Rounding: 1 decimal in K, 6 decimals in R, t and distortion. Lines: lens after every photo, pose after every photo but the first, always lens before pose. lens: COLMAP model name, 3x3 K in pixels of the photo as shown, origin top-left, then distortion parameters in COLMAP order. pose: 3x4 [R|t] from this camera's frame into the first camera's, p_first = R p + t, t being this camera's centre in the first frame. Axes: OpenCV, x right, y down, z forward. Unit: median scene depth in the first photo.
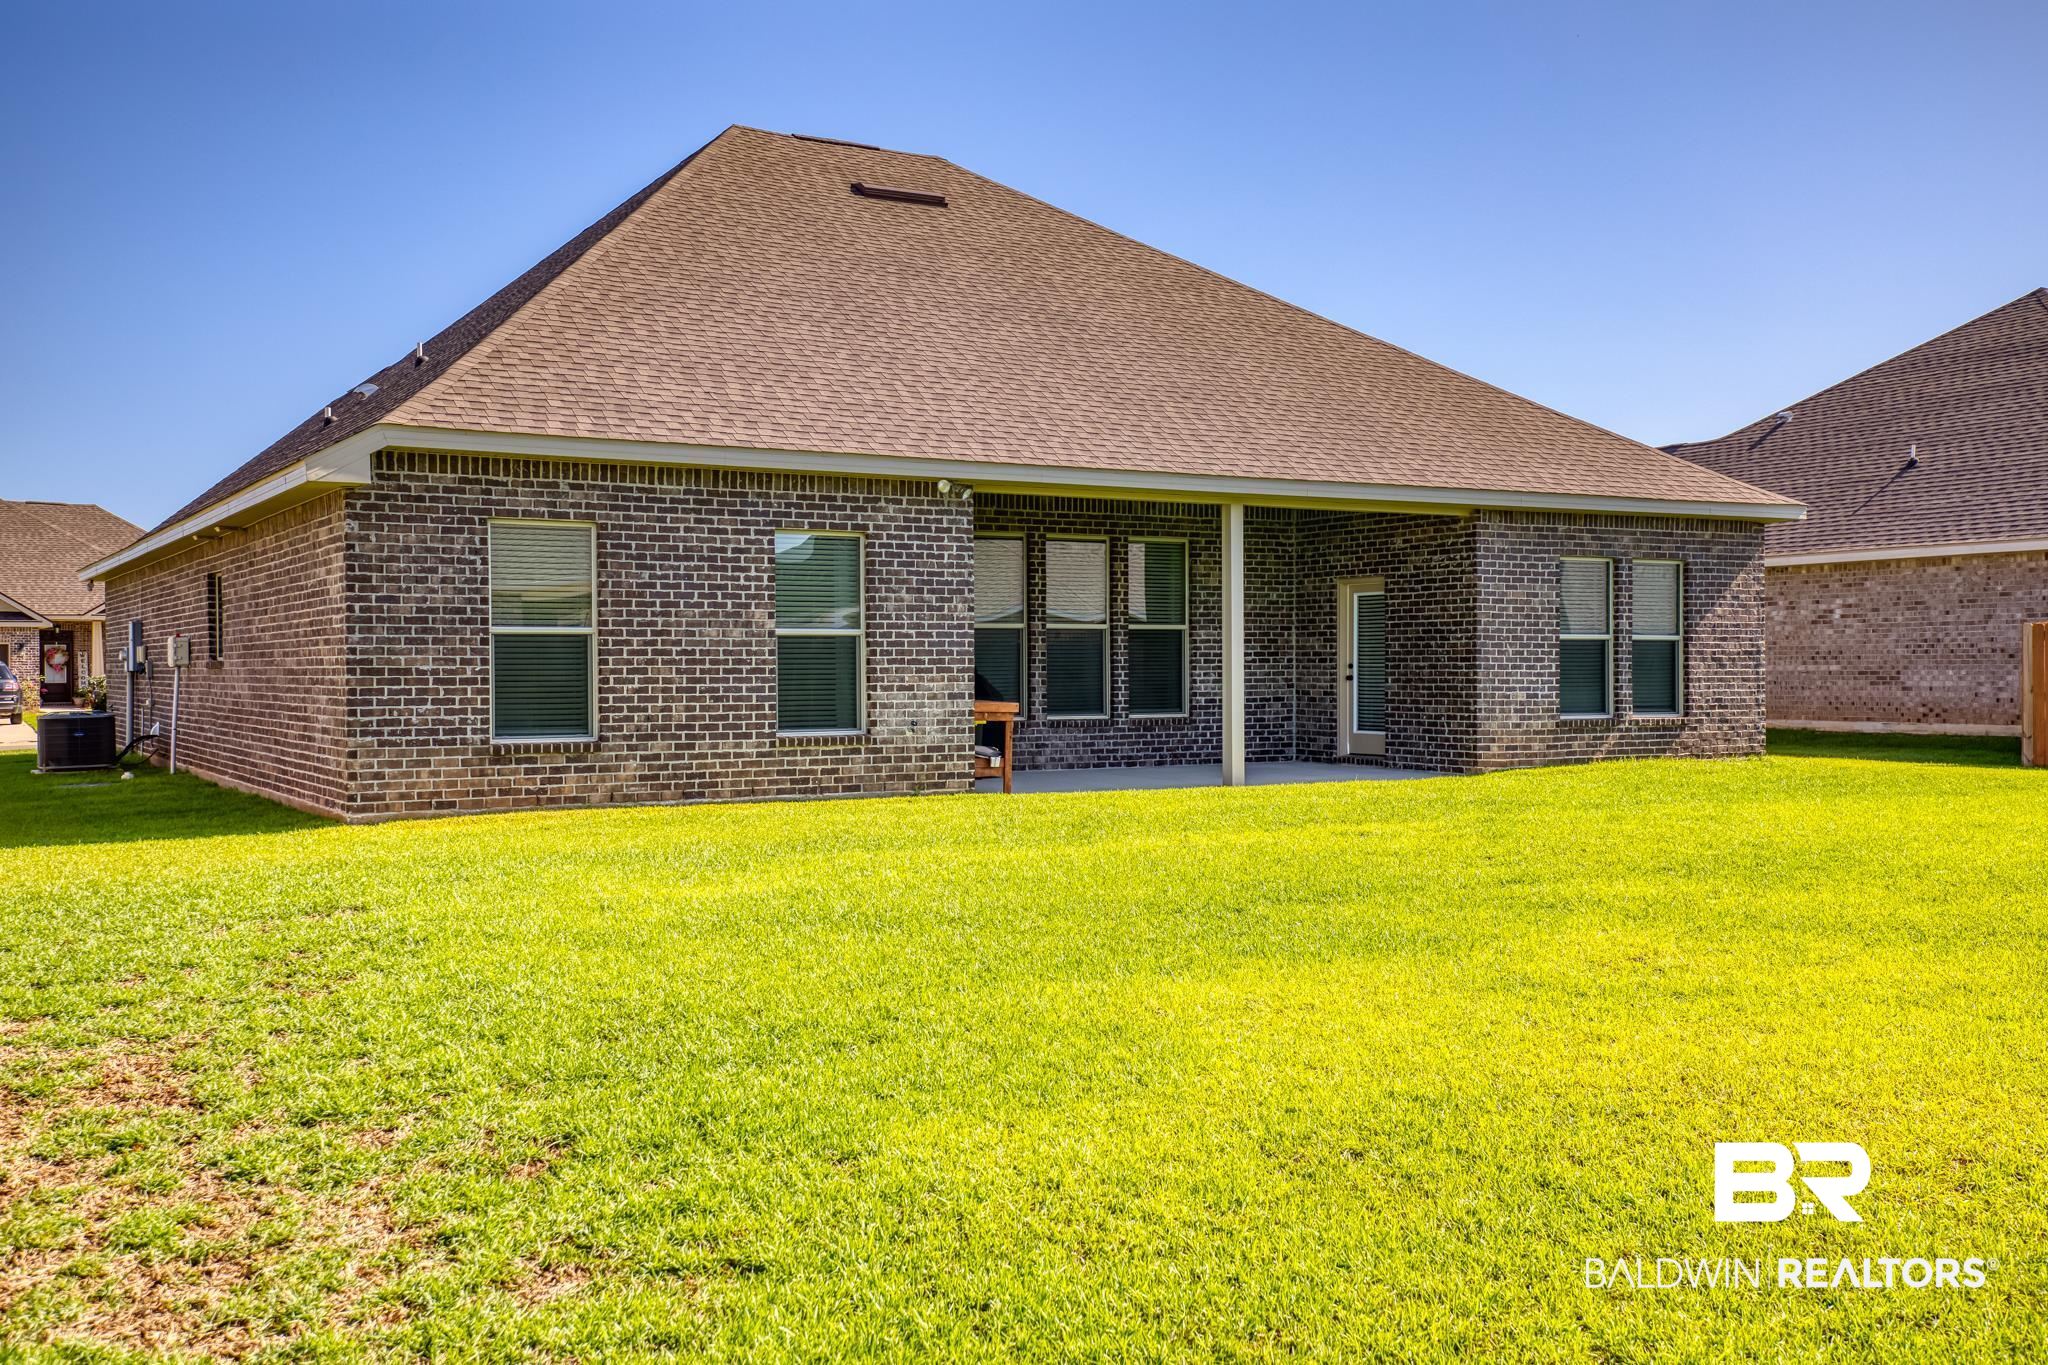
lens RADIAL K [[1905.7, 0, 1028.0], [0, 1905.7, 692.9], [0, 0, 1]] dist [0.126636, 0.000000]
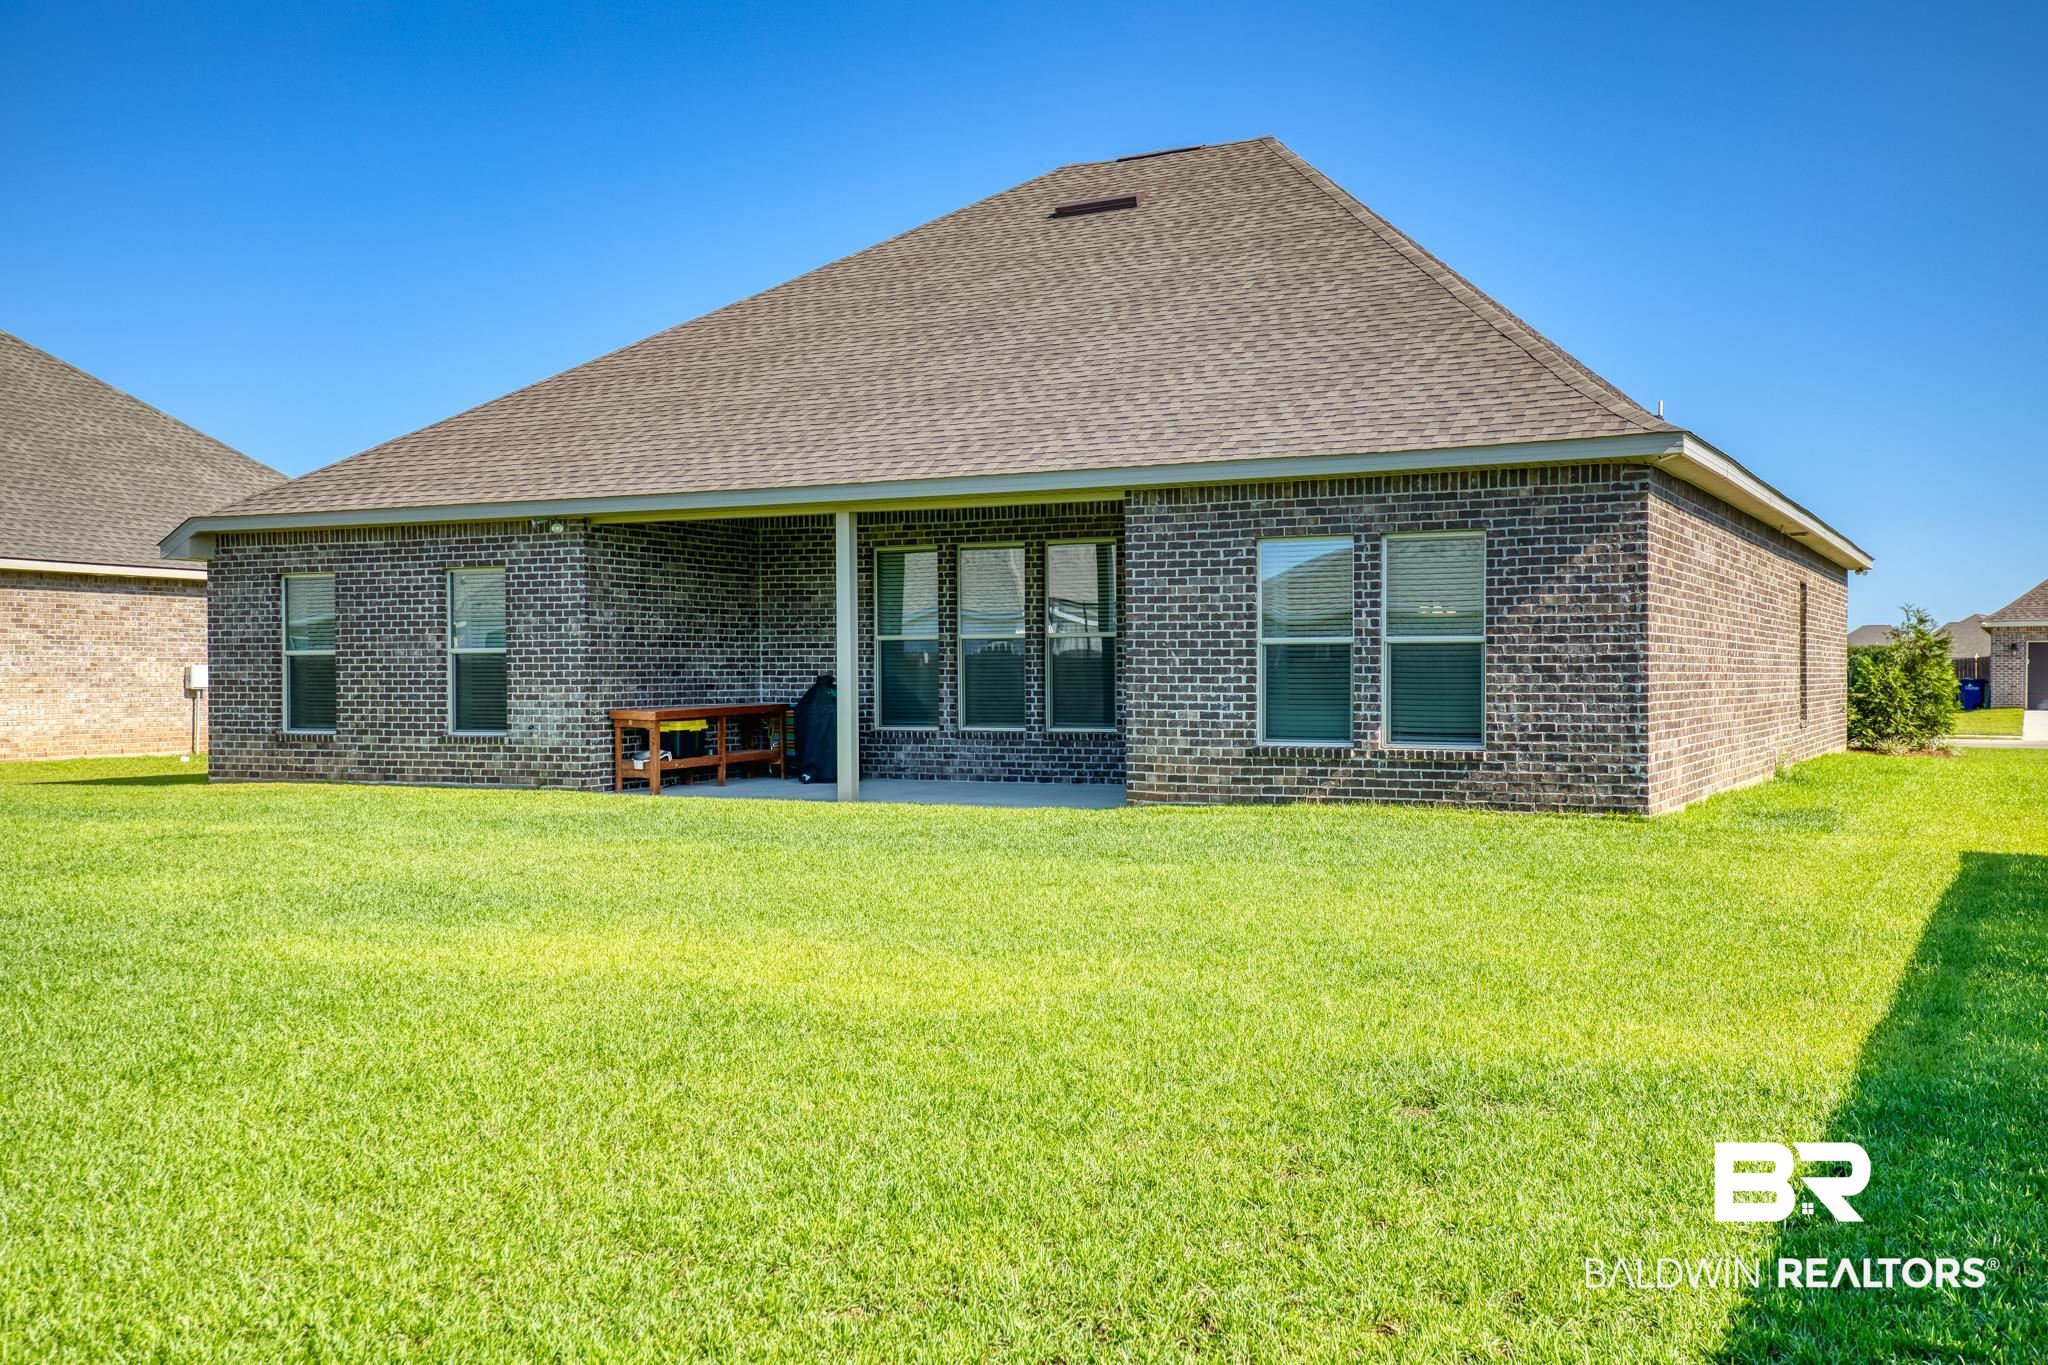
lens RADIAL K [[1905.7, 0, 1028.8], [0, 1905.7, 690.5], [0, 0, 1]] dist [0.126636, 0.000000]
pose [[0.538919, 0.007493, -0.842324, 0.903729], [-0.009195, 0.999953, 0.003012, -0.010721], [0.842307, 0.006122, 0.538963, 0.512007]]
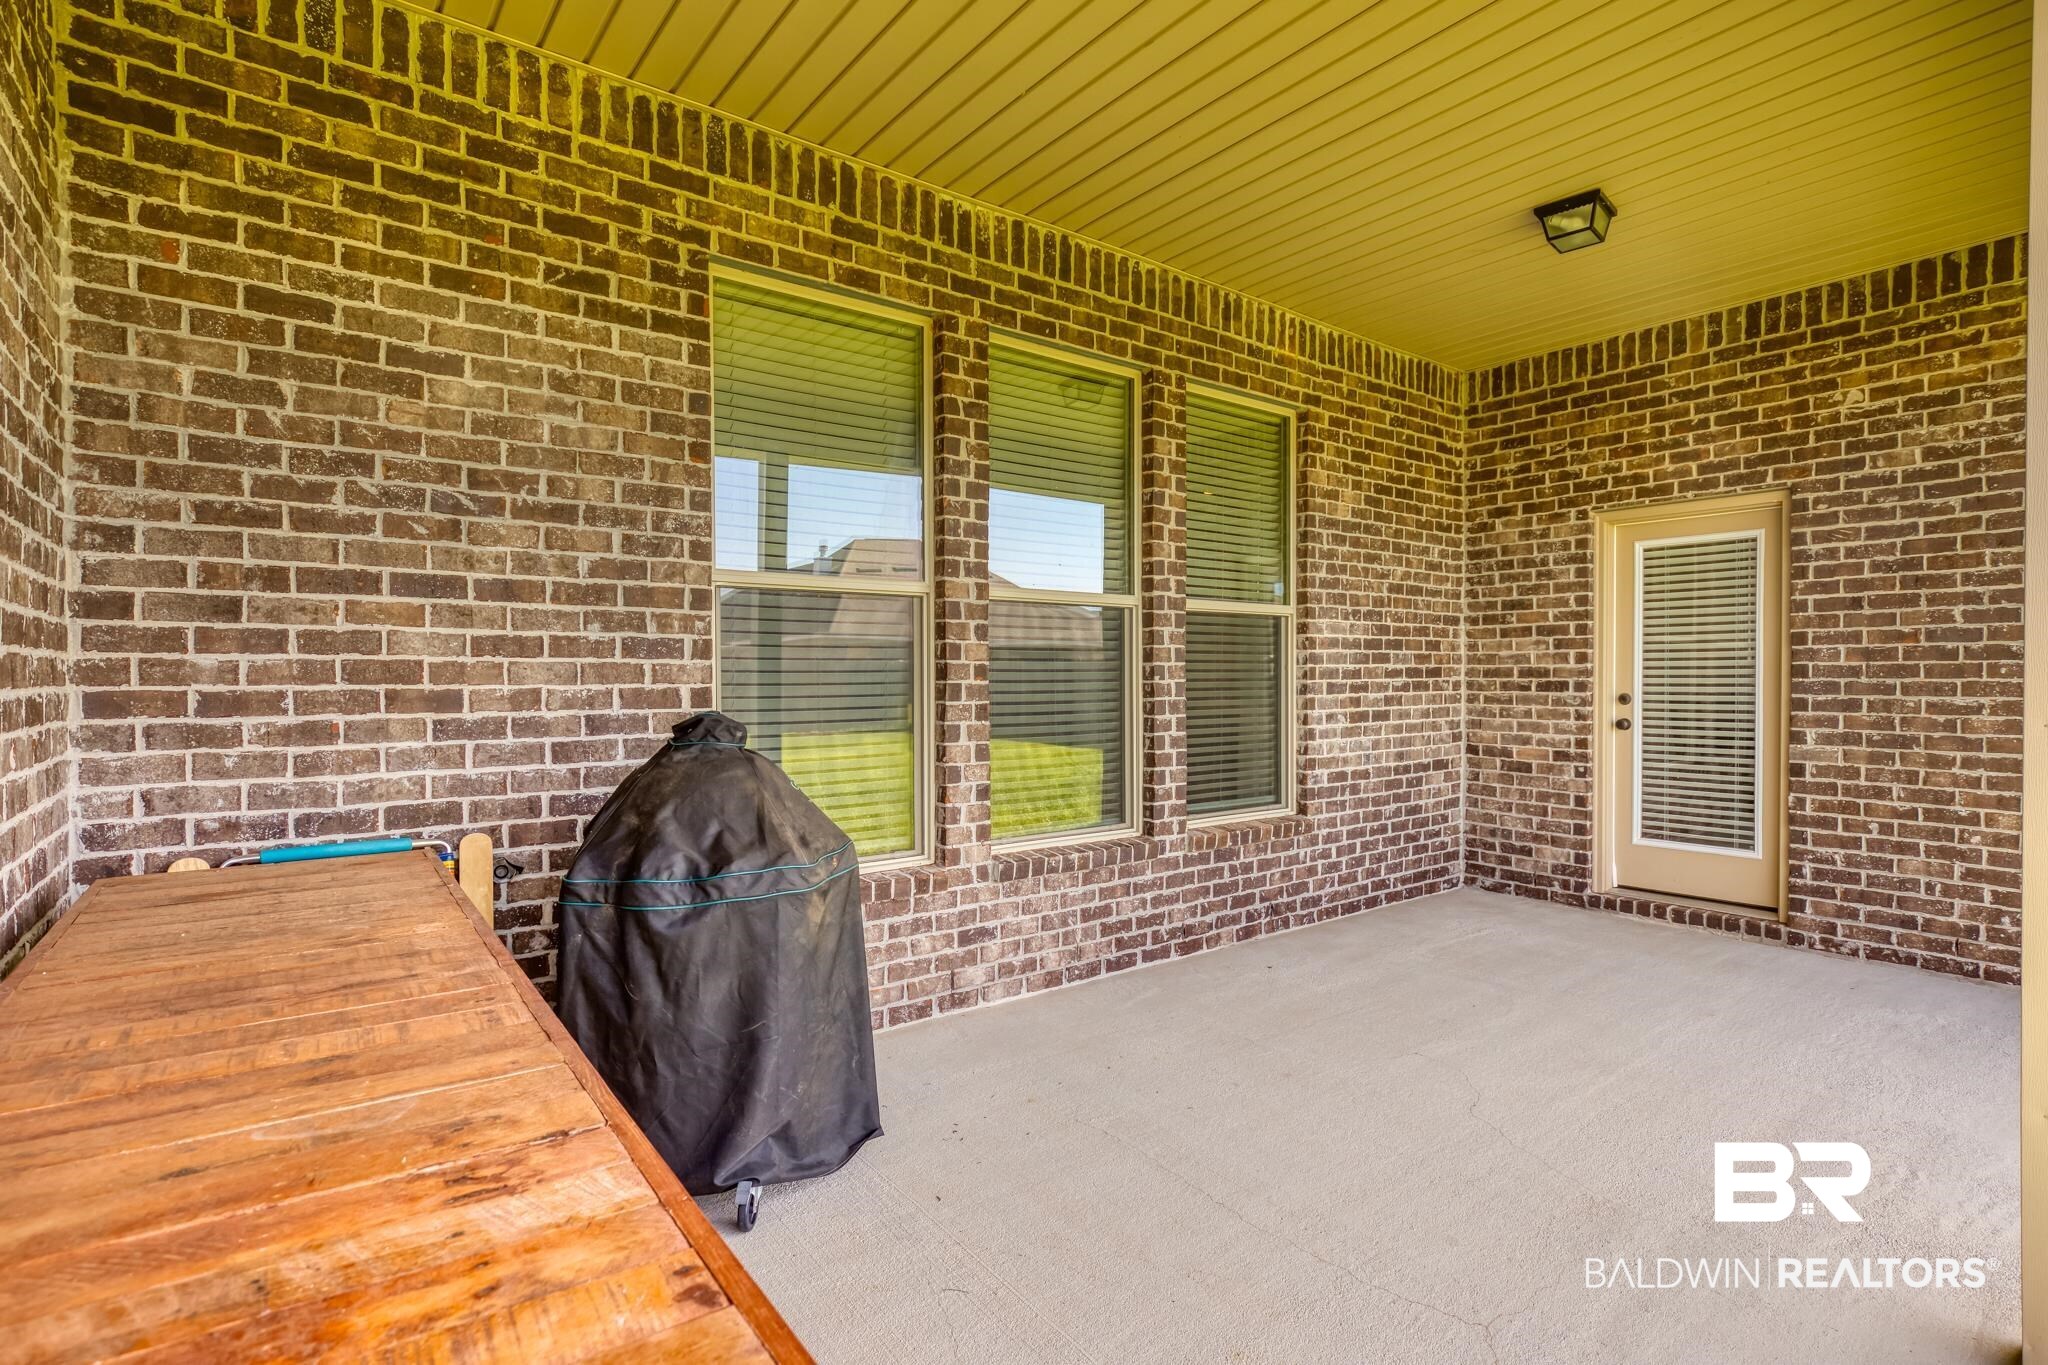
lens RADIAL K [[999.3, 0, 1027.7], [0, 999.3, 689.5], [0, 0, 1]] dist [-0.005786, 0.002786]
pose [[0.992159, -0.000211, 0.124985, -0.006501], [0.000394, 0.999999, -0.001440, -0.017508], [-0.124985, 0.001478, 0.992158, 0.847055]]
